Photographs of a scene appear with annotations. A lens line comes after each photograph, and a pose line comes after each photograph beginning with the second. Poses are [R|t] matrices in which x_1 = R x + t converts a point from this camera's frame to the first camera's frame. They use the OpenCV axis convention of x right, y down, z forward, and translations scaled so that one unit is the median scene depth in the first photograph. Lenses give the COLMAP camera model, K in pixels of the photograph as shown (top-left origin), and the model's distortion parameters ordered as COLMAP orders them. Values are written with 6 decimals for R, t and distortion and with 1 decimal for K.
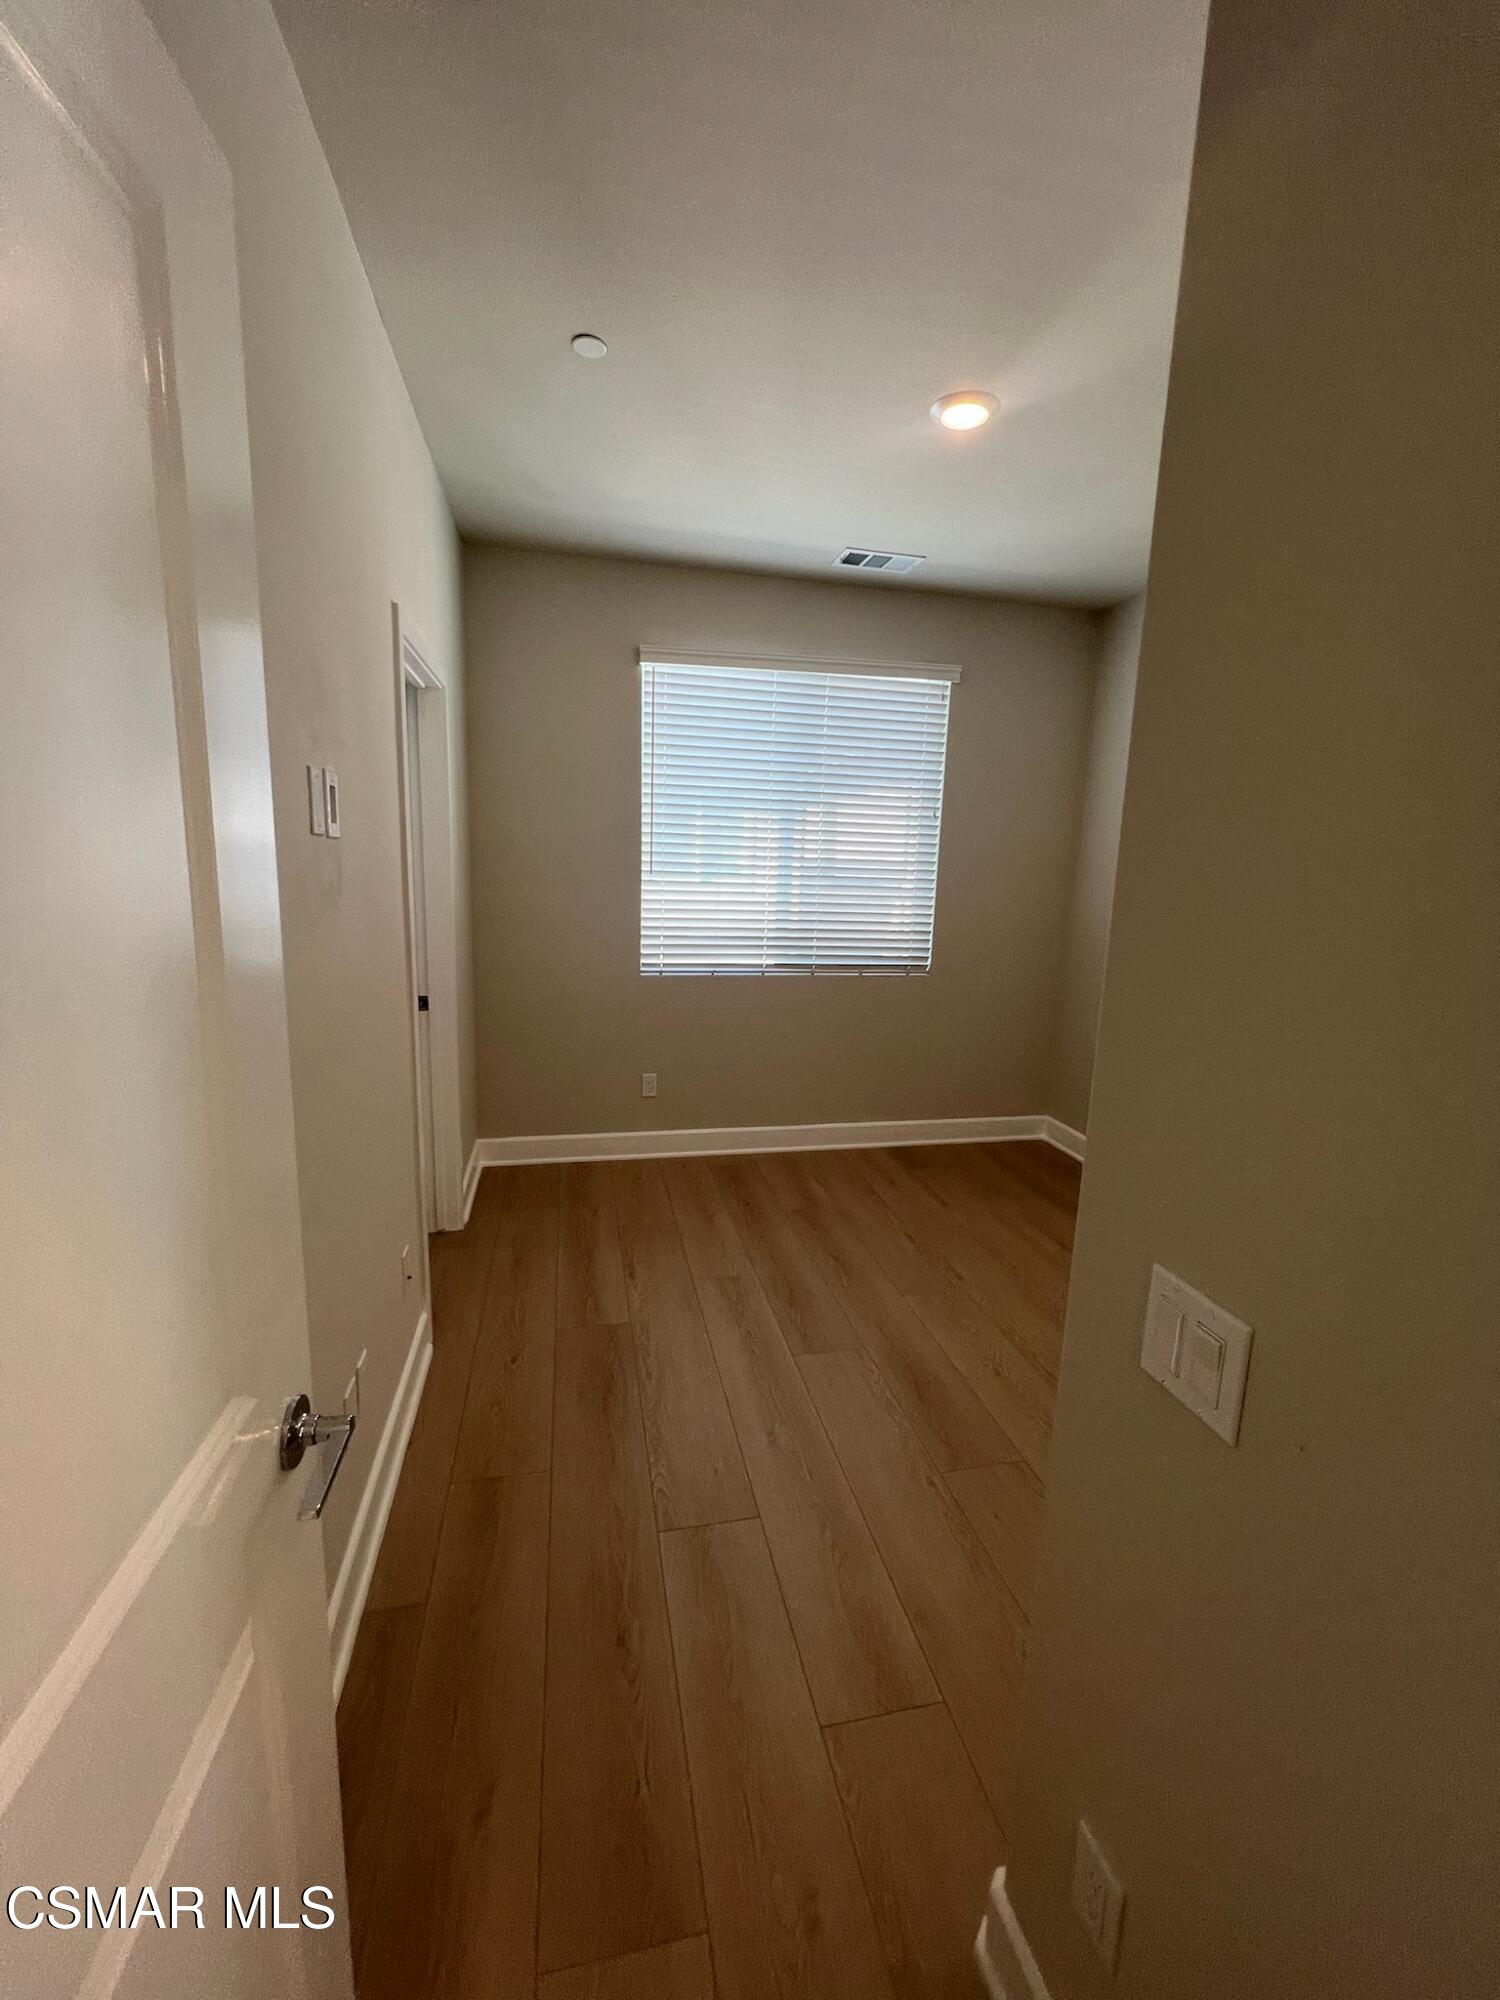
lens RADIAL K [[799.6, 0, 753.0], [0, 799.6, 997.7], [0, 0, 1]] dist [0.004642, -0.000607]
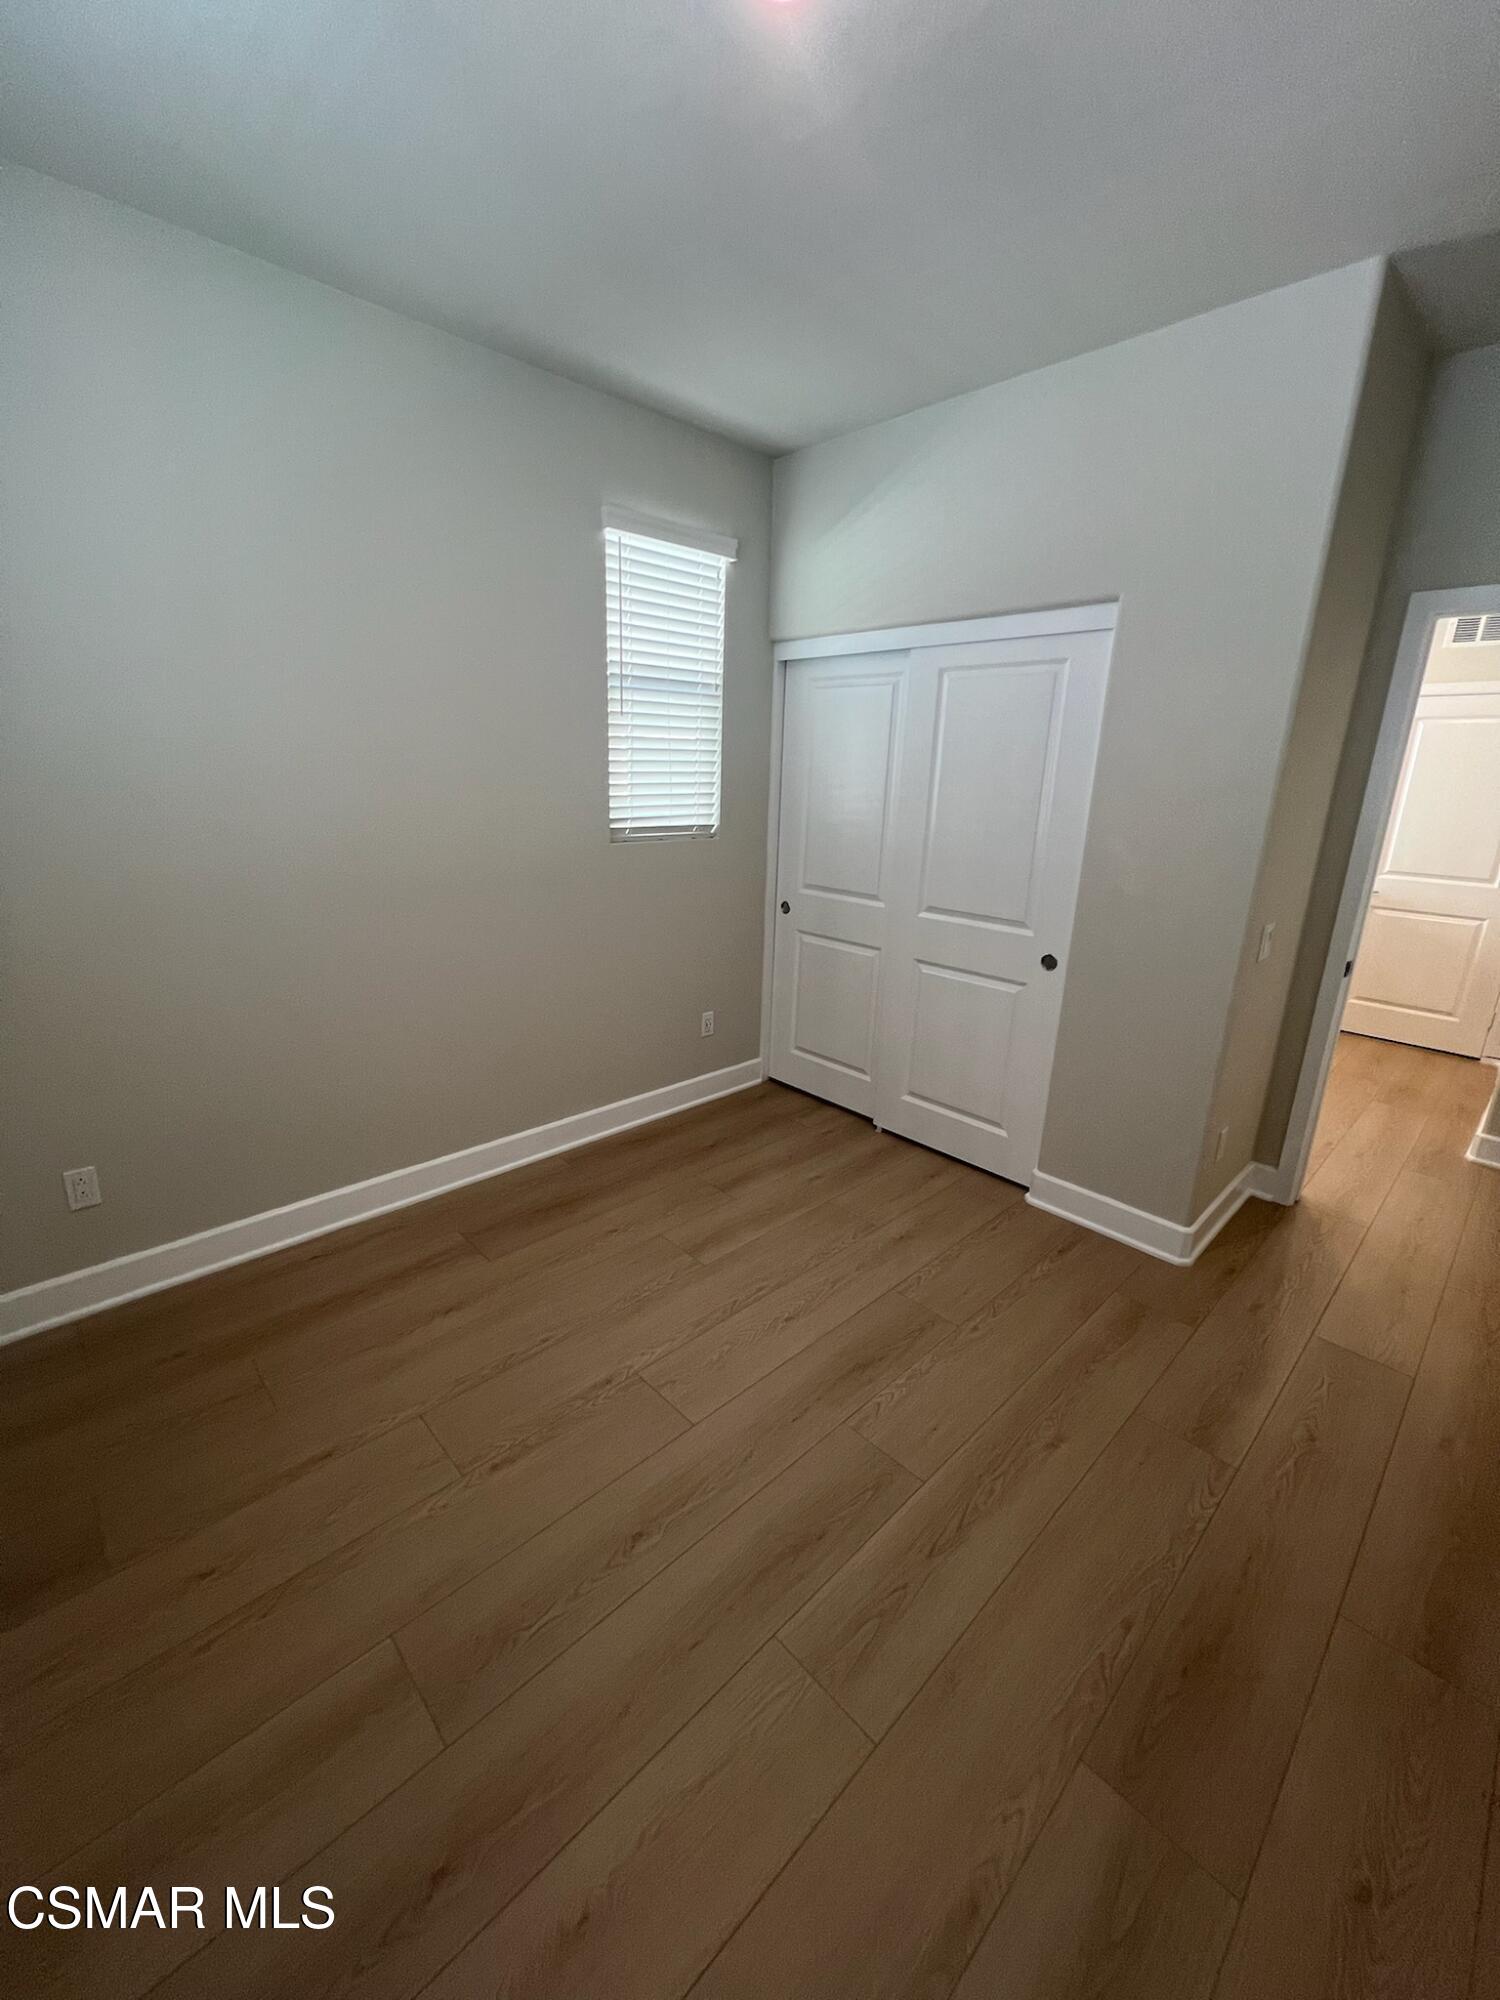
lens RADIAL K [[799.6, 0, 747.2], [0, 799.6, 1002.5], [0, 0, 1]] dist [0.004642, -0.000607]
pose [[-0.515614, -0.287157, 0.807269, -0.337864], [0.106137, 0.913505, 0.392738, -0.265371], [-0.850222, 0.288183, -0.440538, 1.352212]]
